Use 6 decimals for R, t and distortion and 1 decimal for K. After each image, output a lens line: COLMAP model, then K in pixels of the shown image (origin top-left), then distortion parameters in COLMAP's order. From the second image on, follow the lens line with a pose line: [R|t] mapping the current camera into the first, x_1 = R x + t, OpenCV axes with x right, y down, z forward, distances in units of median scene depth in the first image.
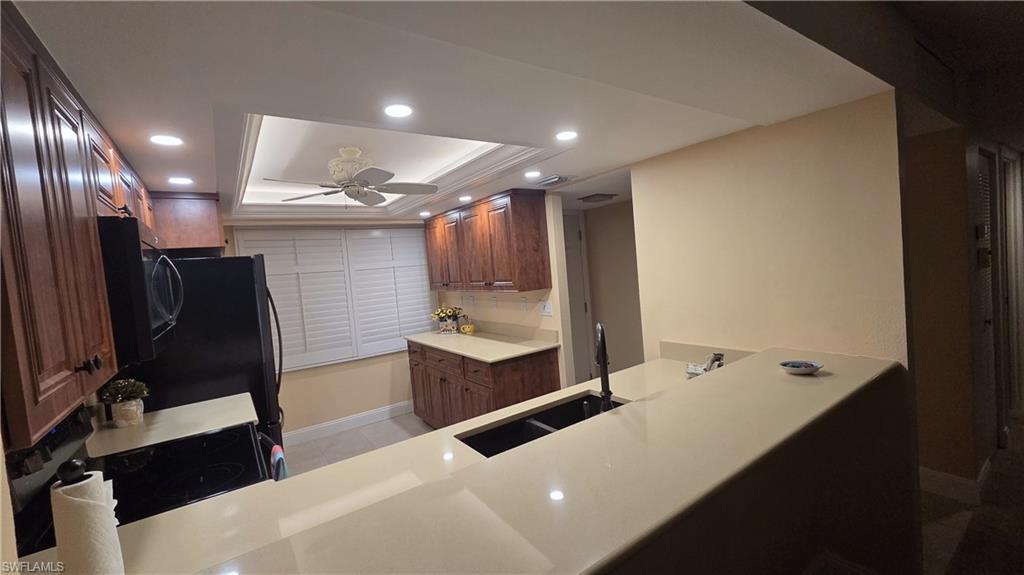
lens RADIAL K [[418.9, 0, 510.5], [0, 418.9, 286.7], [0, 0, 1]] dist [-0.000161, 0.000041]
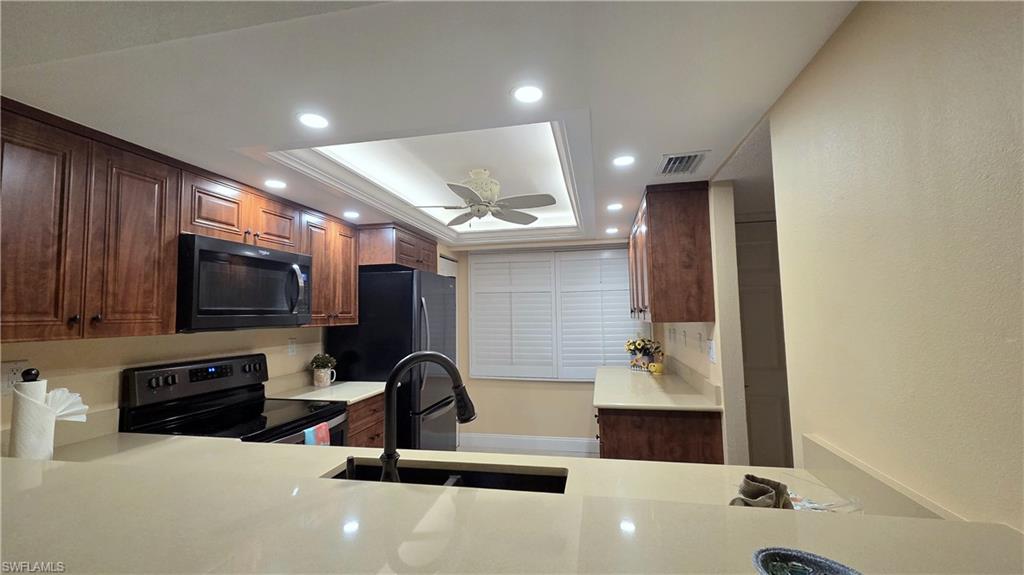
lens RADIAL K [[418.9, 0, 510.3], [0, 418.9, 288.1], [0, 0, 1]] dist [-0.000161, 0.000041]
pose [[0.680375, 0.024374, -0.732459, 0.374934], [-0.076780, 0.996317, -0.038166, -0.000330], [0.728831, 0.082206, 0.679740, 0.298055]]
